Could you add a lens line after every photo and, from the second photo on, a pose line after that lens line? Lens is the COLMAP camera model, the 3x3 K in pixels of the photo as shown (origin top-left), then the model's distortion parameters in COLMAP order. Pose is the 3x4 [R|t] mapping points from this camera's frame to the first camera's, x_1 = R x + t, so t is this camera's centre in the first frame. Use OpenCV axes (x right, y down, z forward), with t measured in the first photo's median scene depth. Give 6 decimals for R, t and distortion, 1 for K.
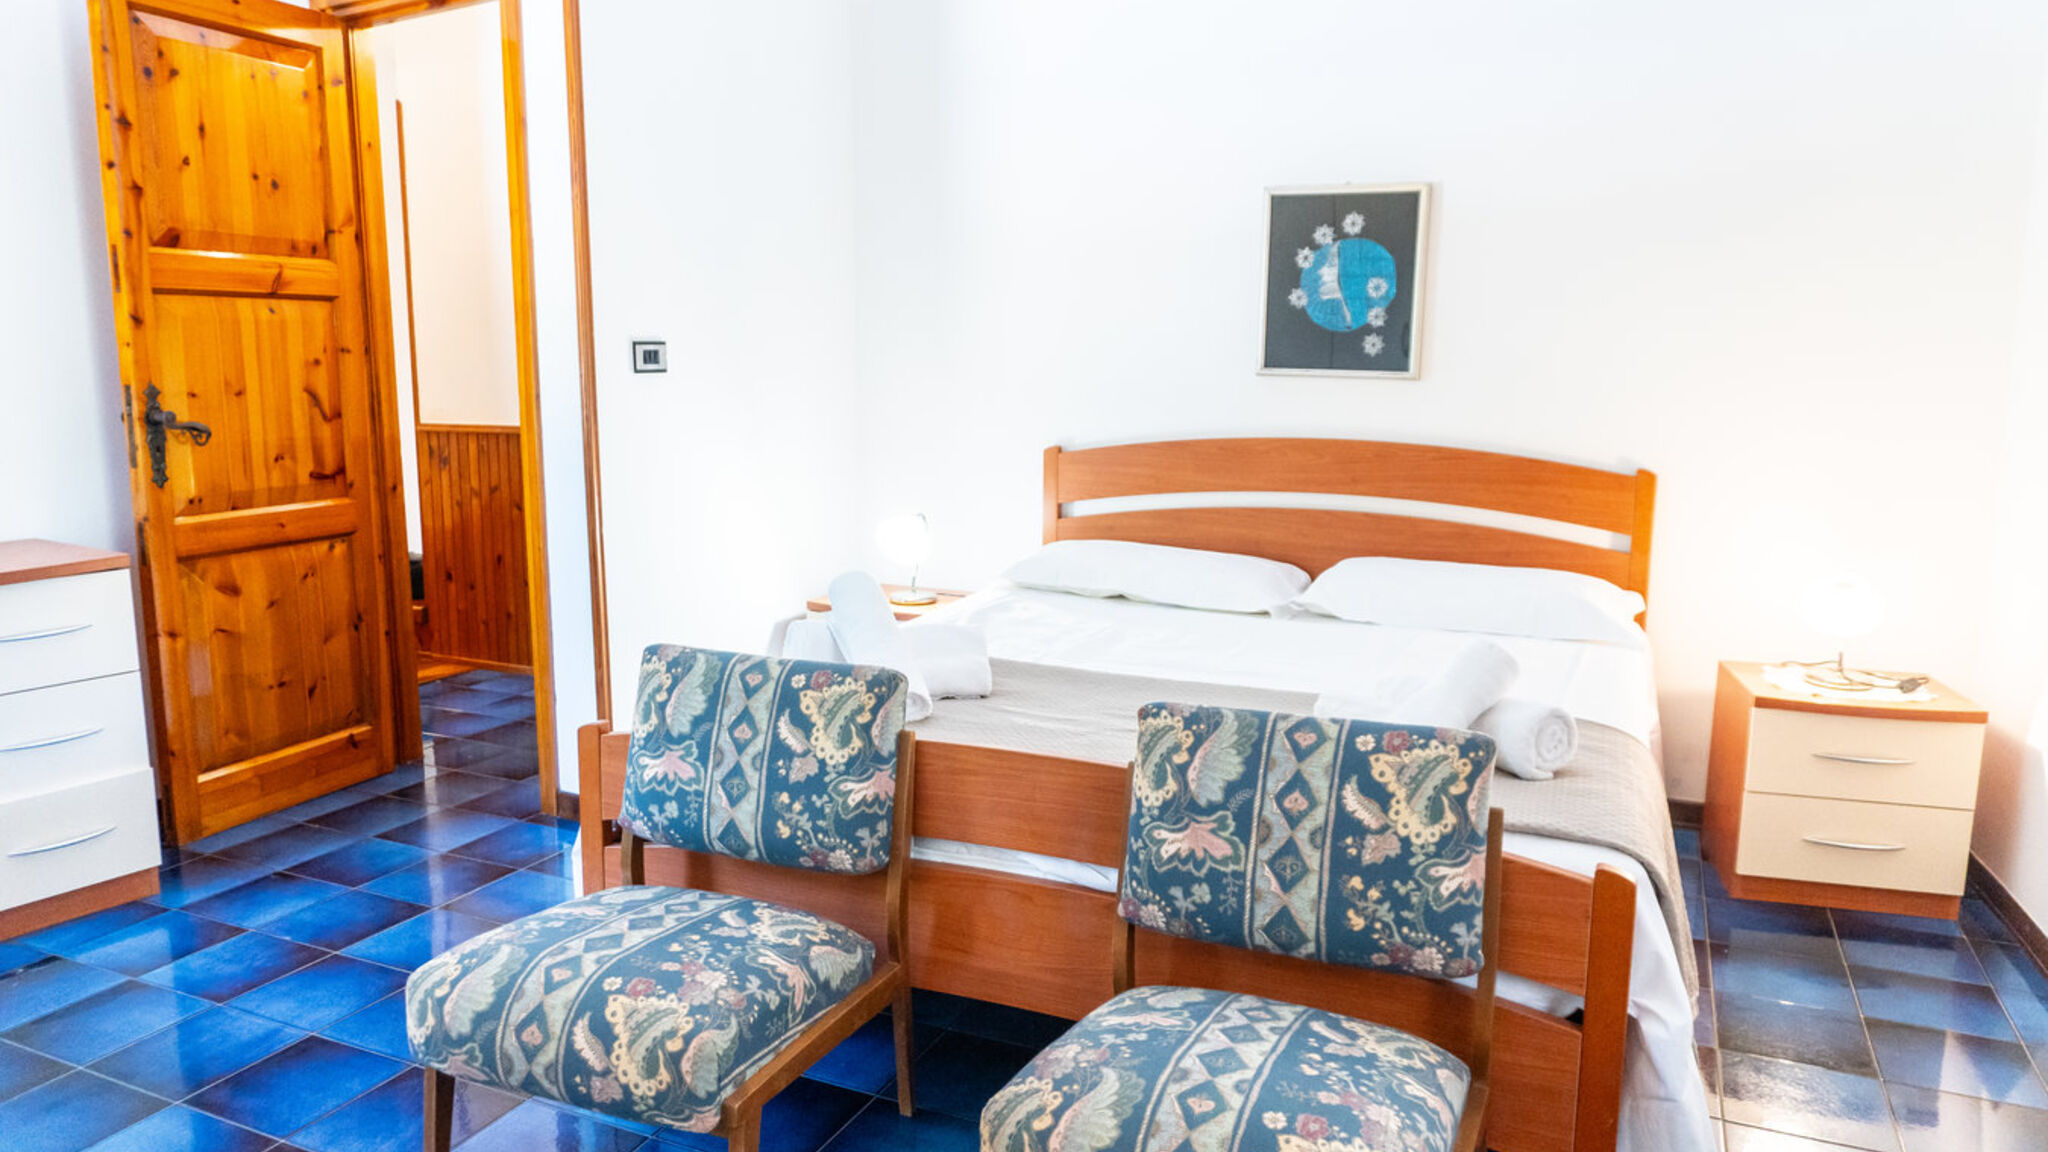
lens RADIAL K [[1377.2, 0, 1023.5], [0, 1377.2, 570.9], [0, 0, 1]] dist [-0.011678, -0.005471]
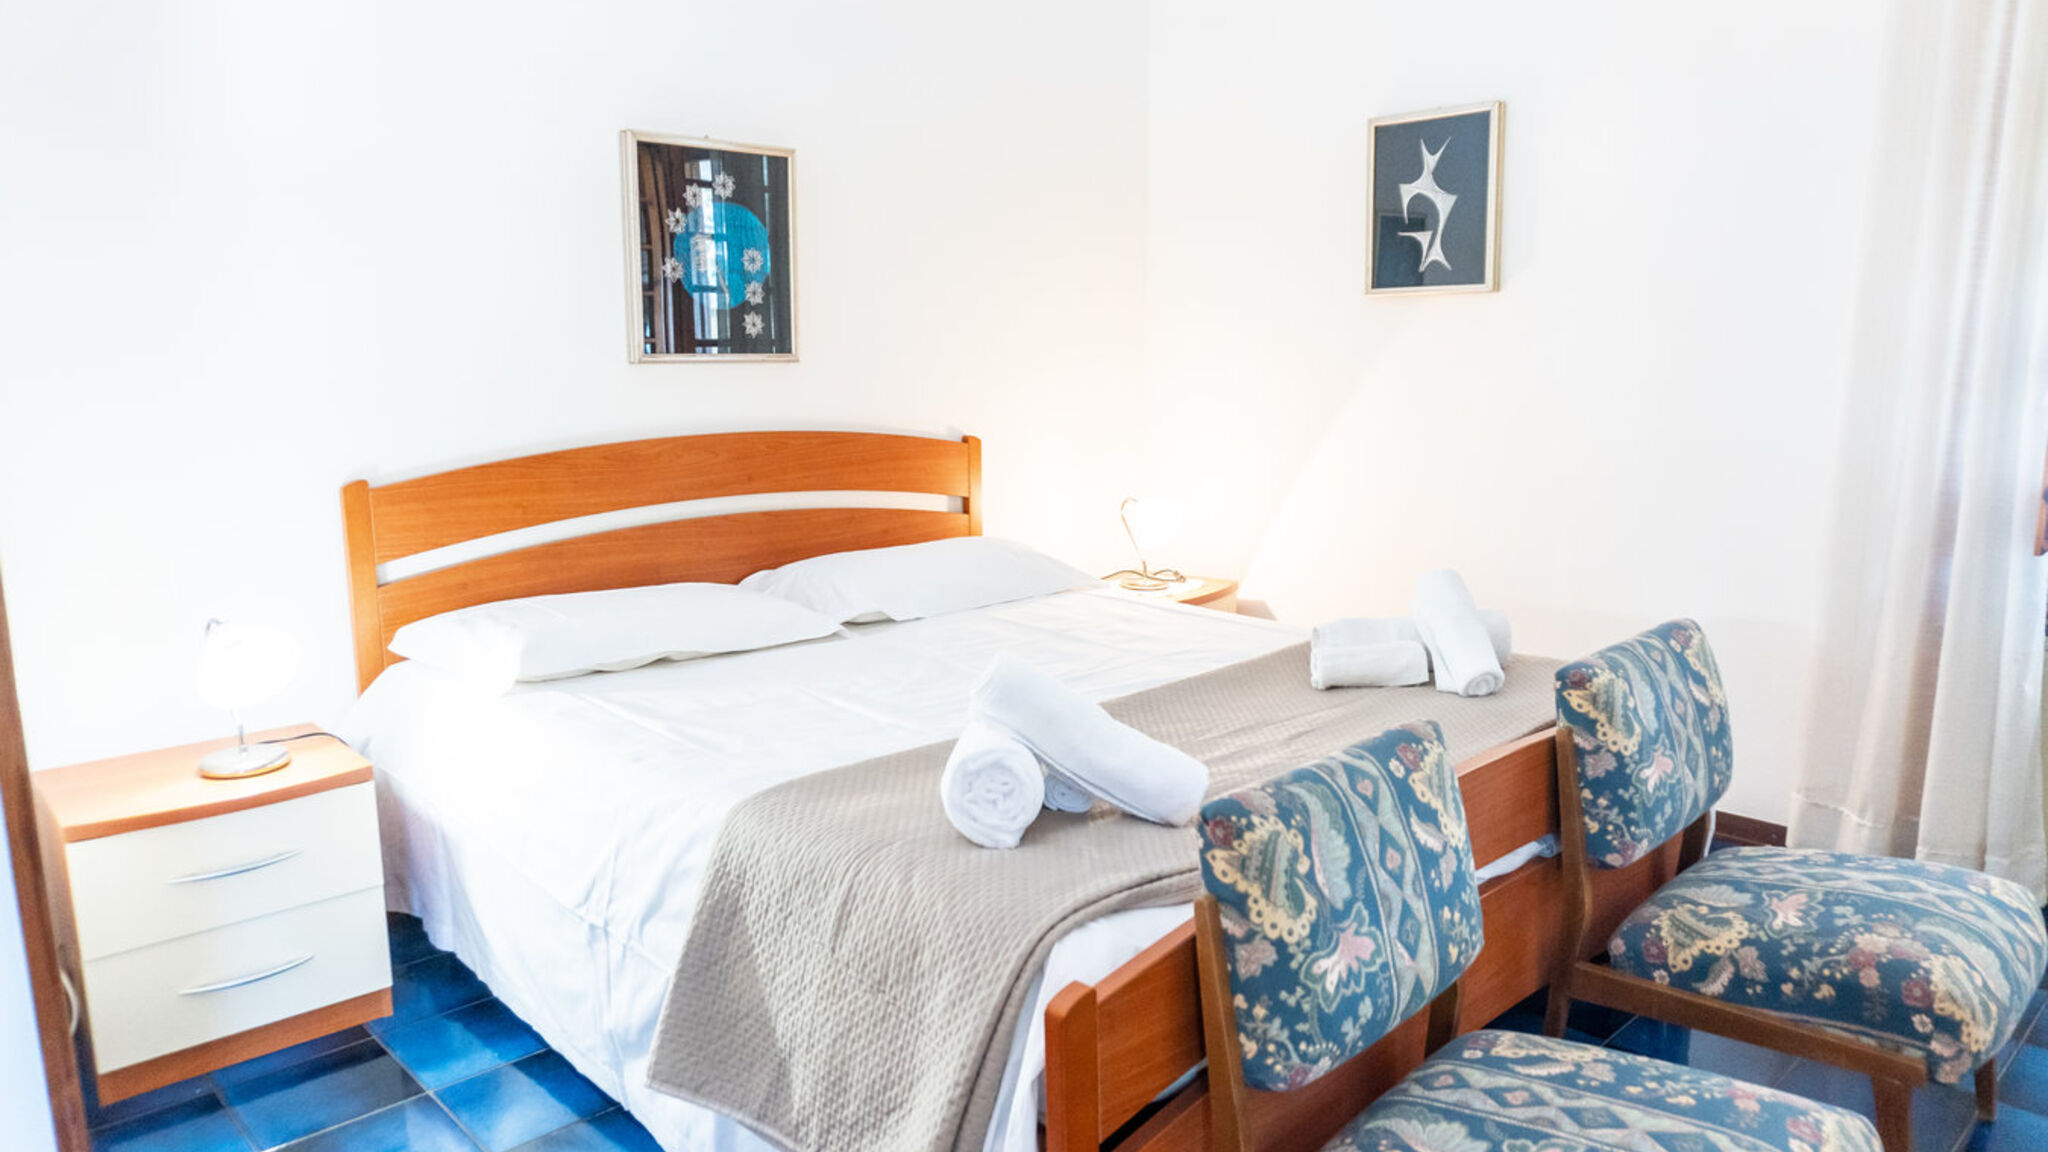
lens RADIAL K [[1378.5, 0, 1028.0], [0, 1378.5, 565.3], [0, 0, 1]] dist [-0.010940, -0.008294]
pose [[0.383953, -0.166347, 0.908245, -0.524274], [0.156245, 0.981158, 0.113650, -0.085179], [-0.910037, 0.098273, 0.402710, 0.496868]]
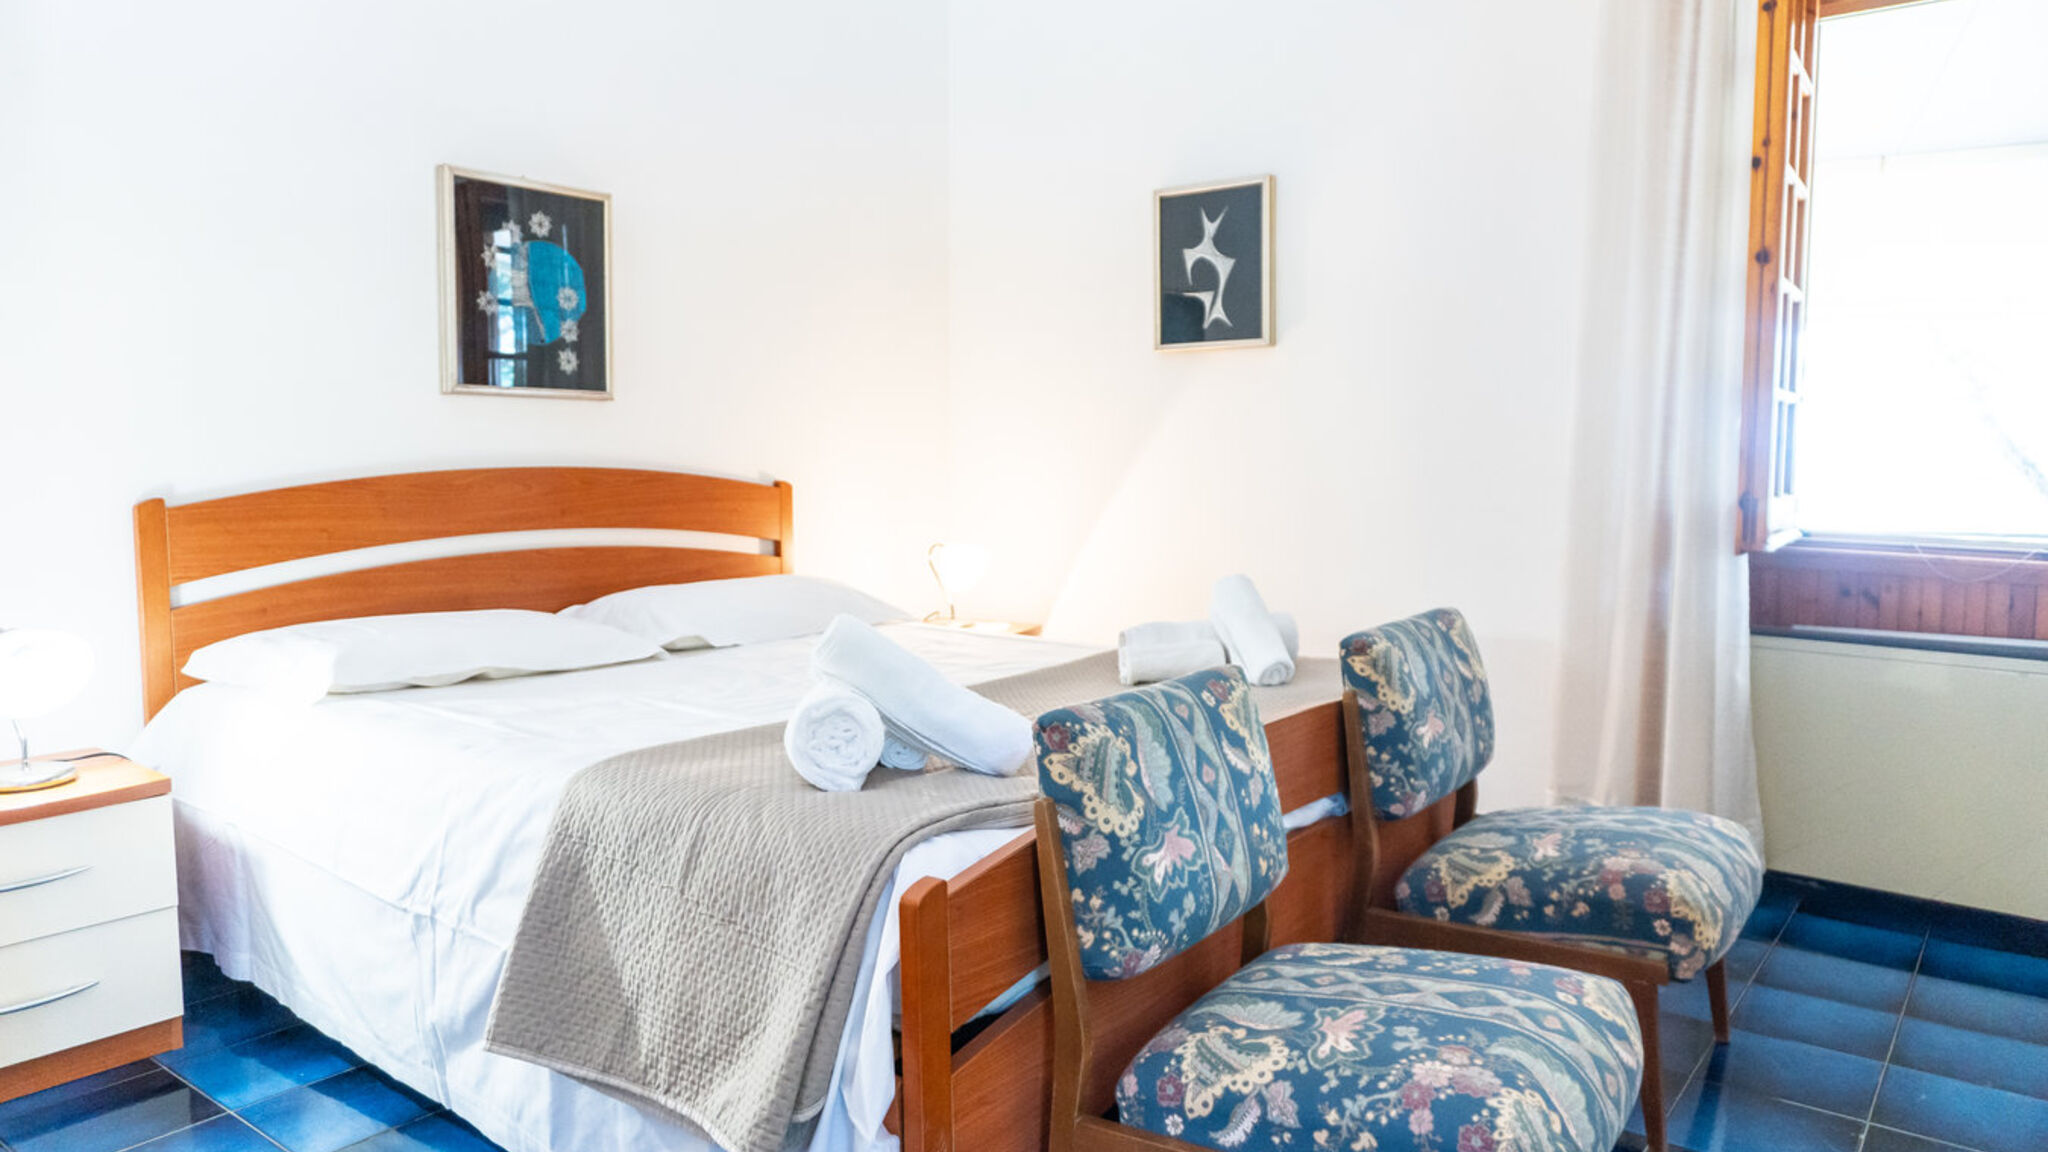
lens RADIAL K [[1377.2, 0, 1023.5], [0, 1377.2, 570.9], [0, 0, 1]] dist [-0.011678, -0.005471]
pose [[0.240767, -0.097840, 0.965639, -0.569801], [0.154067, 0.986144, 0.061504, -0.037769], [-0.958277, 0.133965, 0.252505, 0.506938]]
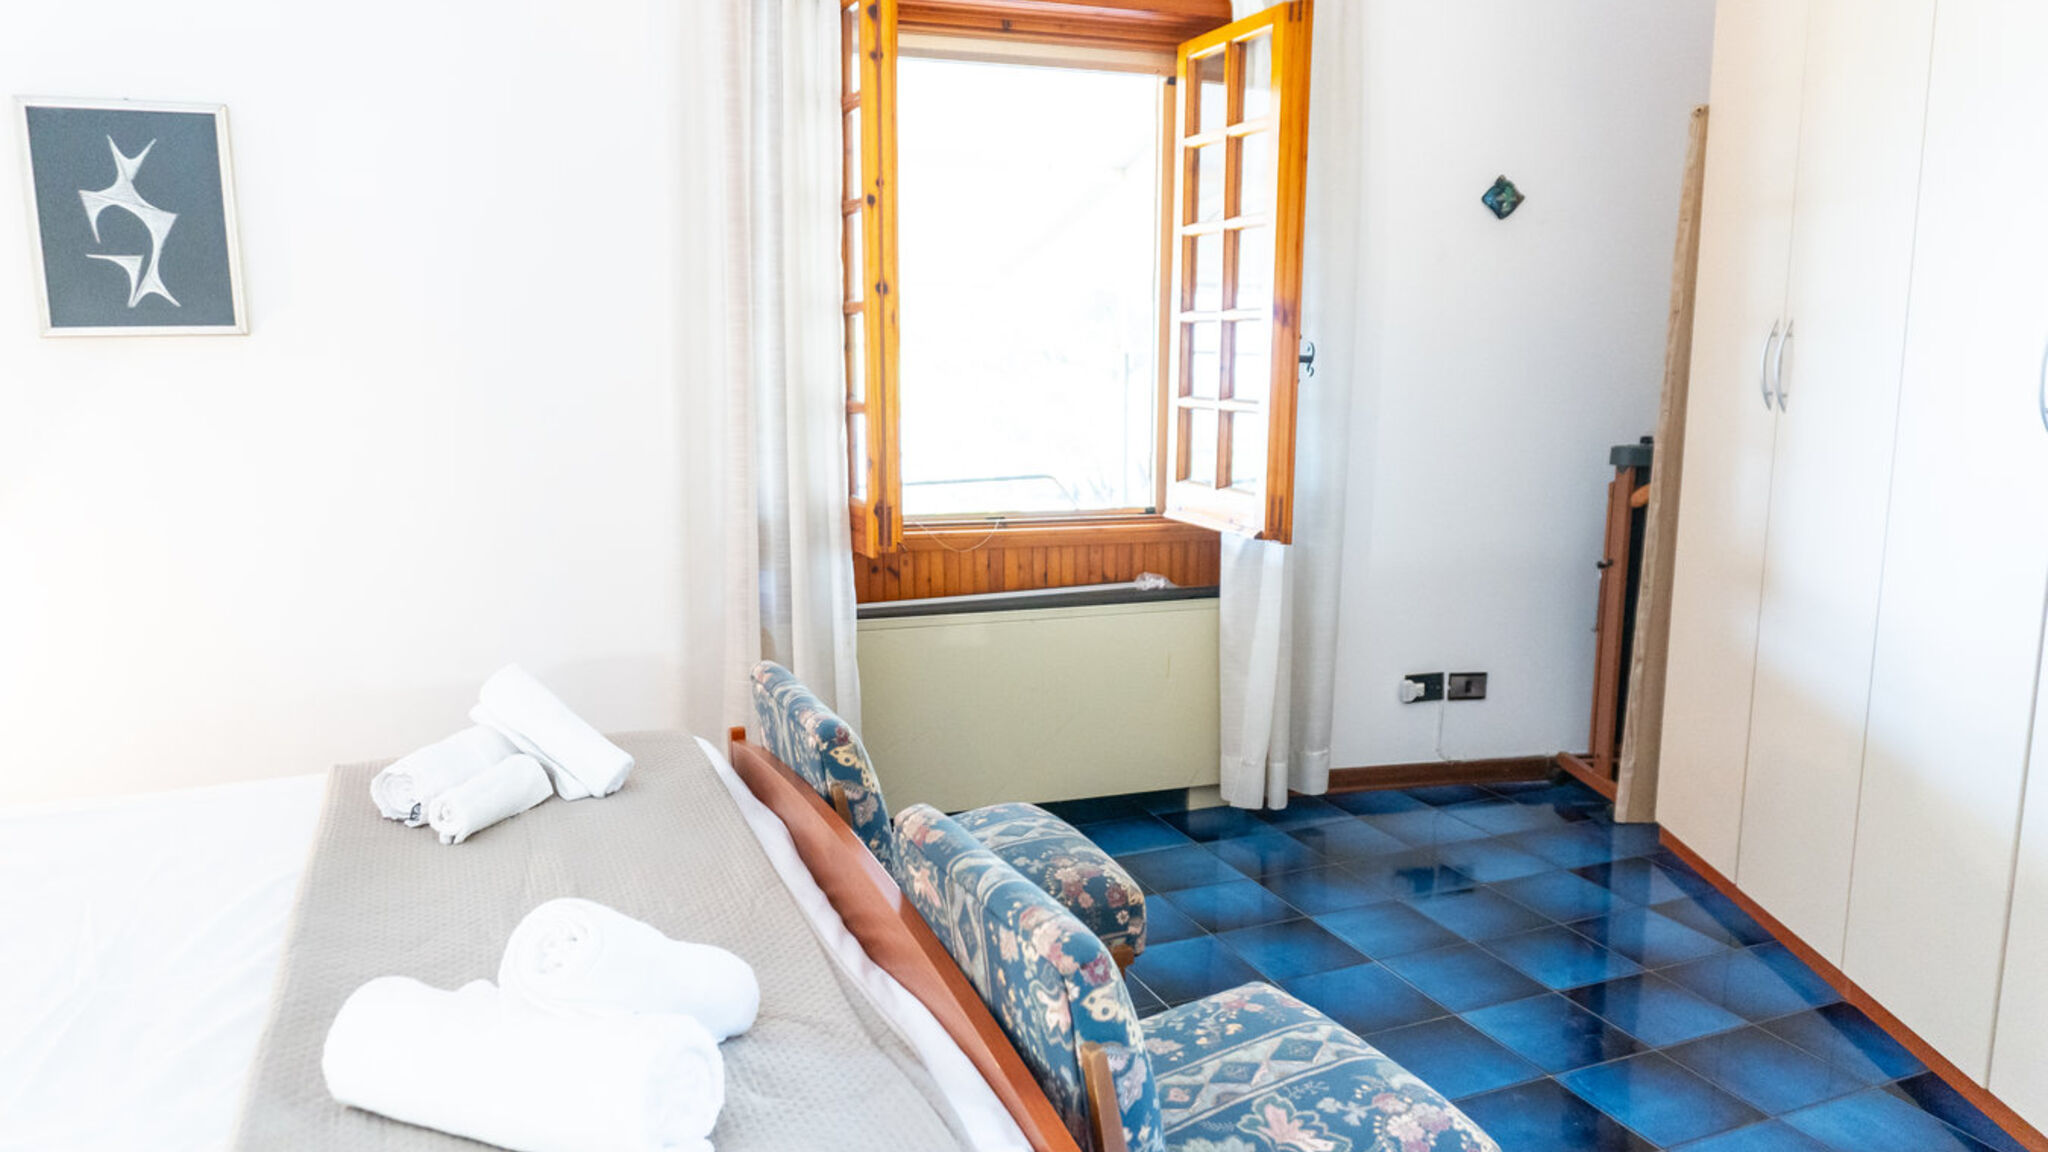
lens RADIAL K [[1383.7, 0, 1034.4], [0, 1383.7, 565.3], [0, 0, 1]] dist [-0.003091, -0.001424]
pose [[-0.724311, -0.117889, 0.679321, -0.383507], [0.101572, 0.956279, 0.274251, -0.157748], [-0.681951, 0.267643, -0.680669, 0.833788]]
